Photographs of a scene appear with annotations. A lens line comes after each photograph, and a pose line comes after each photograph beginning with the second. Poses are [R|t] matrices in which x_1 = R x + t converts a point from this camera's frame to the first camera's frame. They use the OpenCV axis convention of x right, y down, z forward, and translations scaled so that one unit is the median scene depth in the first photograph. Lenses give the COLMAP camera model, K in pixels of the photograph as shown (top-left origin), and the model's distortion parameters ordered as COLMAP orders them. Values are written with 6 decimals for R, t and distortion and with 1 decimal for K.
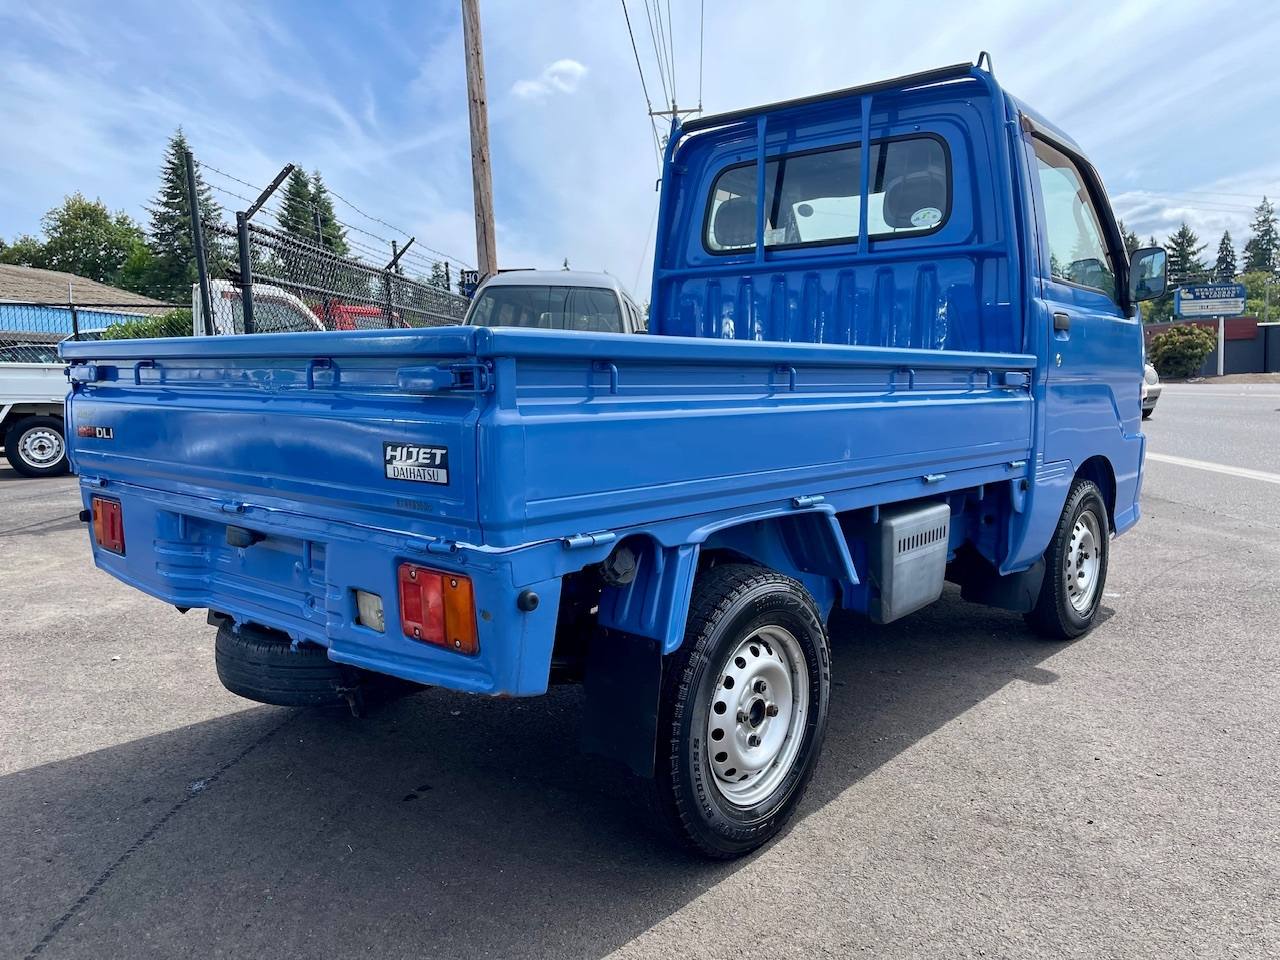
lens RADIAL K [[967.0, 0, 653.8], [0, 967.0, 479.8], [0, 0, 1]] dist [0.039270, -0.035967]
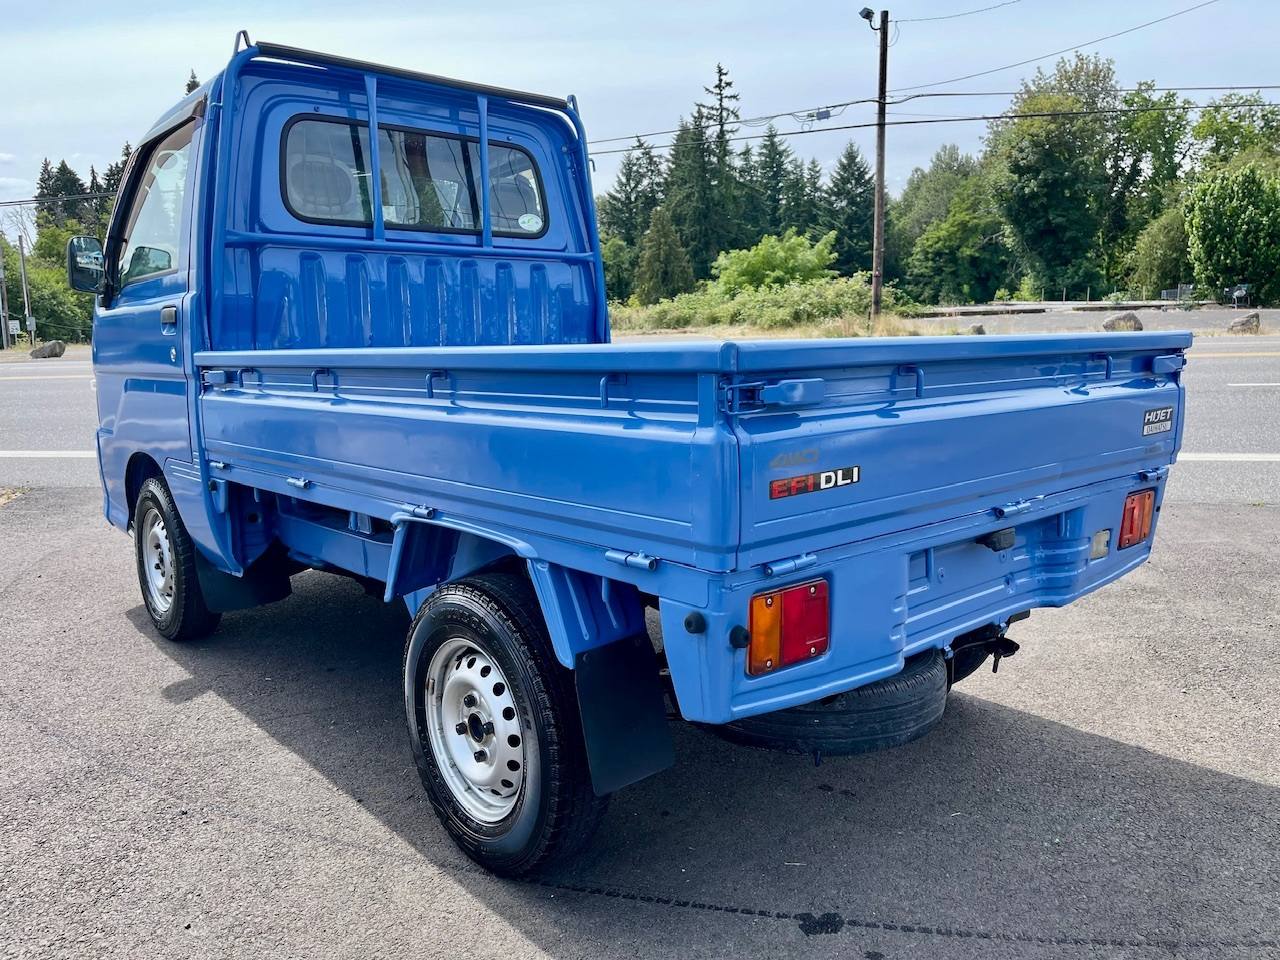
lens RADIAL K [[967.0, 0, 650.0], [0, 967.0, 483.2], [0, 0, 1]] dist [0.039270, -0.035967]
pose [[0.142837, -0.151343, 0.978107, -1.395043], [0.126524, 0.982924, 0.133611, -0.168676], [-0.981626, 0.104670, 0.159547, 1.160827]]
